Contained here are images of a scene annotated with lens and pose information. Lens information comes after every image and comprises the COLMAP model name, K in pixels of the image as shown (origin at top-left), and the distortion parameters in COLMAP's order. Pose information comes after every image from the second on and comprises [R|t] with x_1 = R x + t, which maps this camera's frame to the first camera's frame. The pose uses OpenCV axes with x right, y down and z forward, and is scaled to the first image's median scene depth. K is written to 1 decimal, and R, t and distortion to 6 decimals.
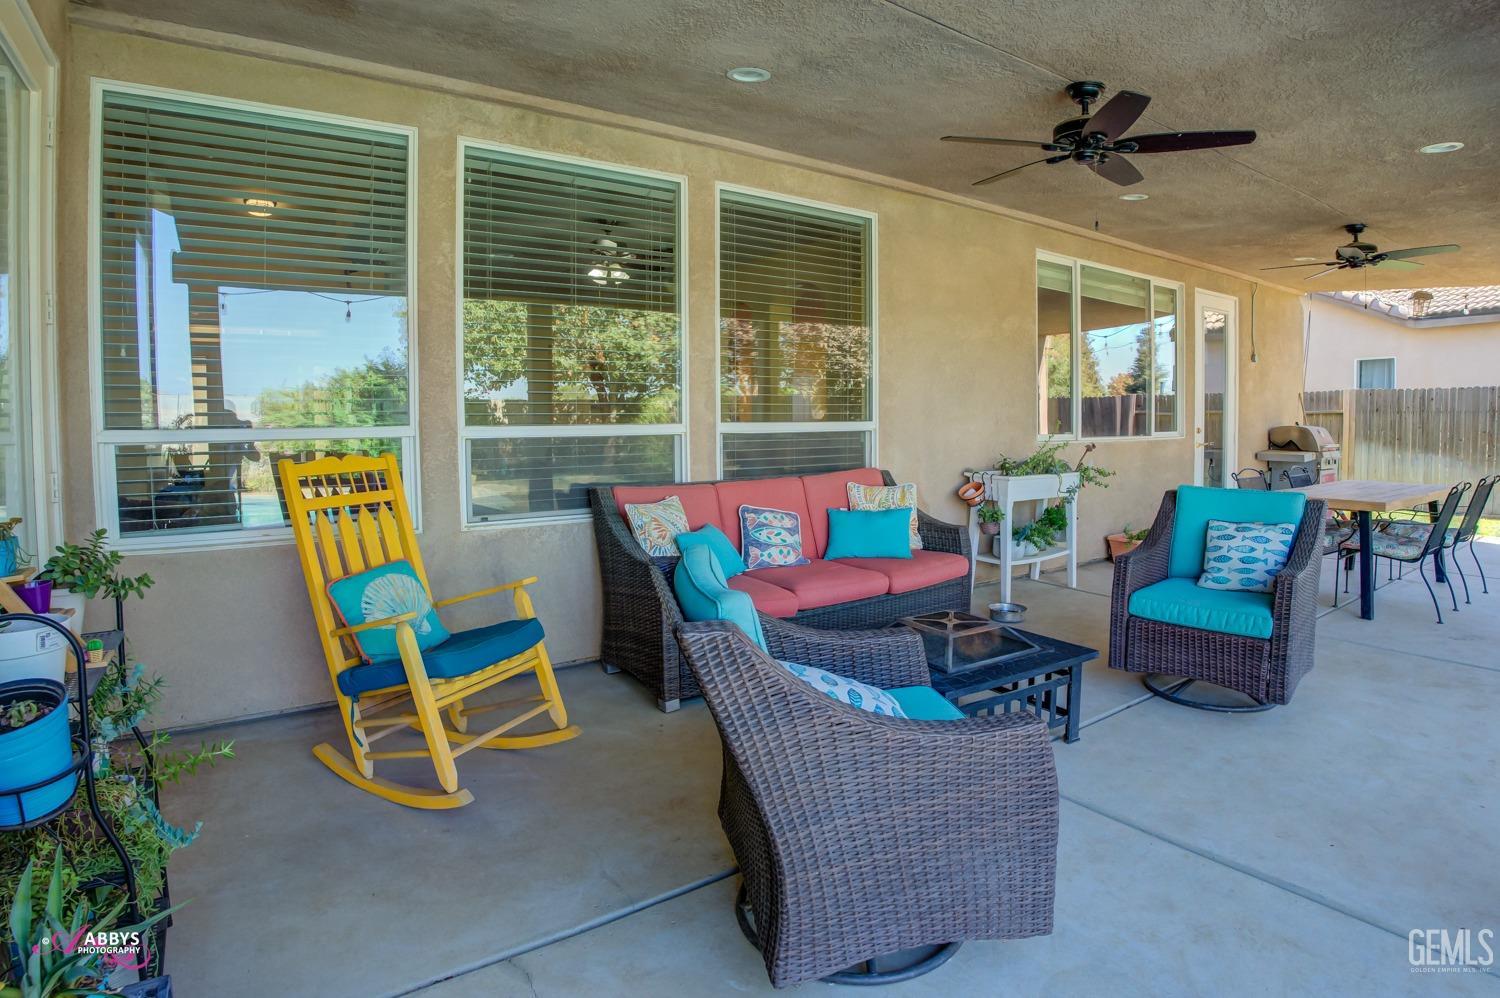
lens RADIAL K [[711.0, 0, 750.0], [0, 711.0, 499.0], [0, 0, 1]] dist [-0.097316, 0.019973]
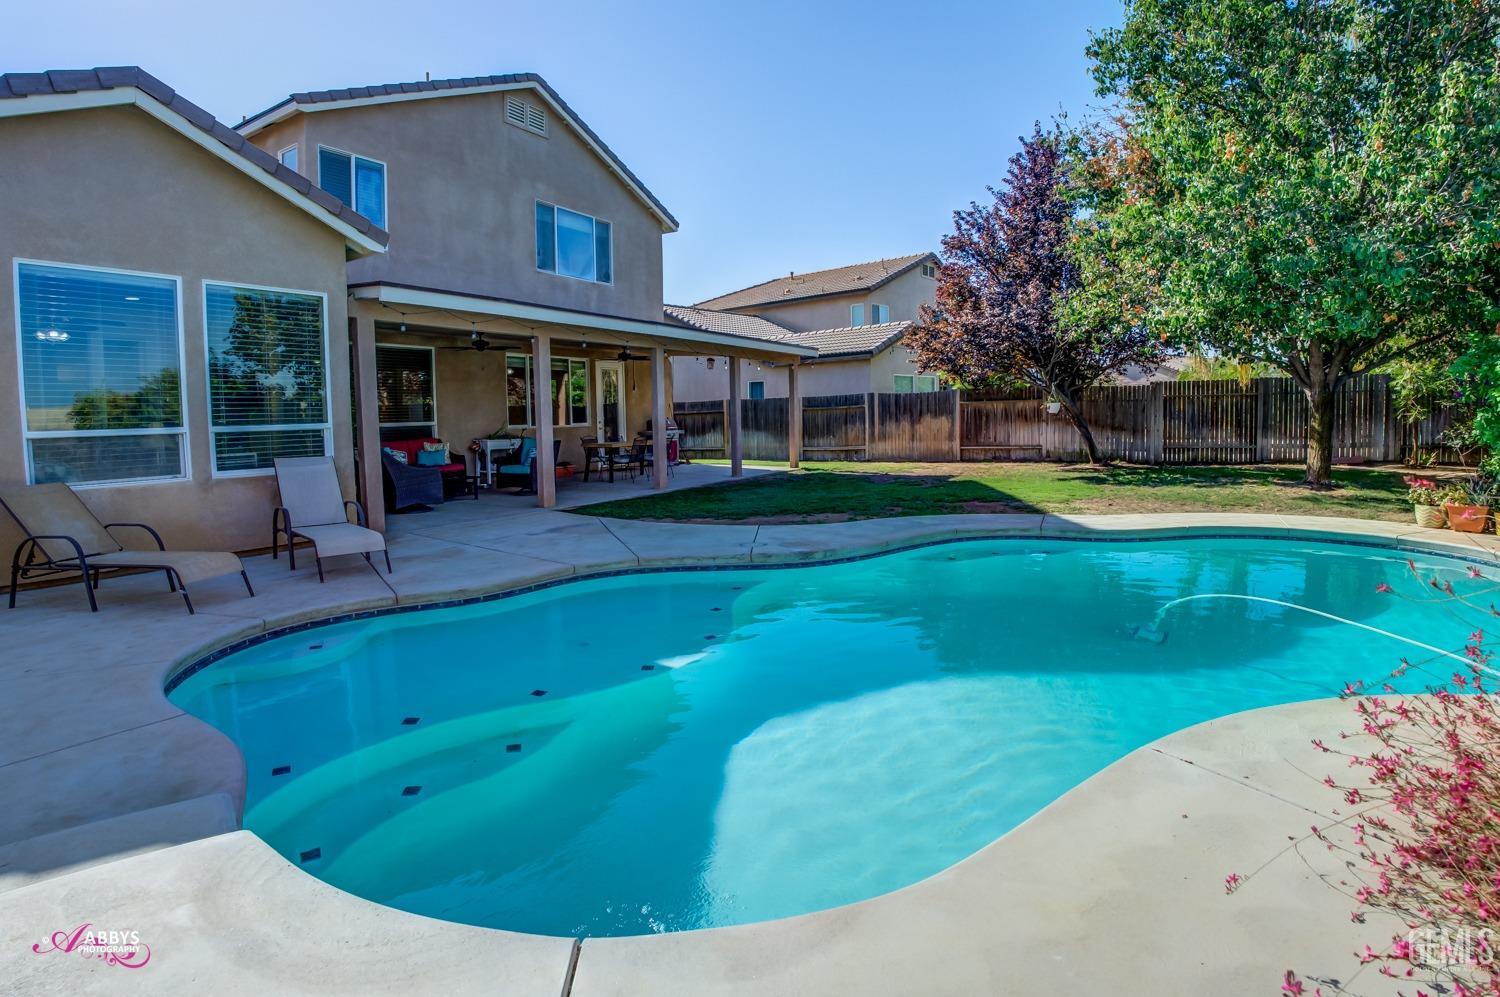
lens RADIAL K [[711.0, 0, 750.0], [0, 711.0, 498.5], [0, 0, 1]] dist [-0.097316, 0.019973]
pose [[0.894625, -0.052921, 0.443673, 0.047396], [0.047915, 0.998598, 0.022495, 0.189123], [-0.444241, 0.001134, 0.895906, -1.995177]]
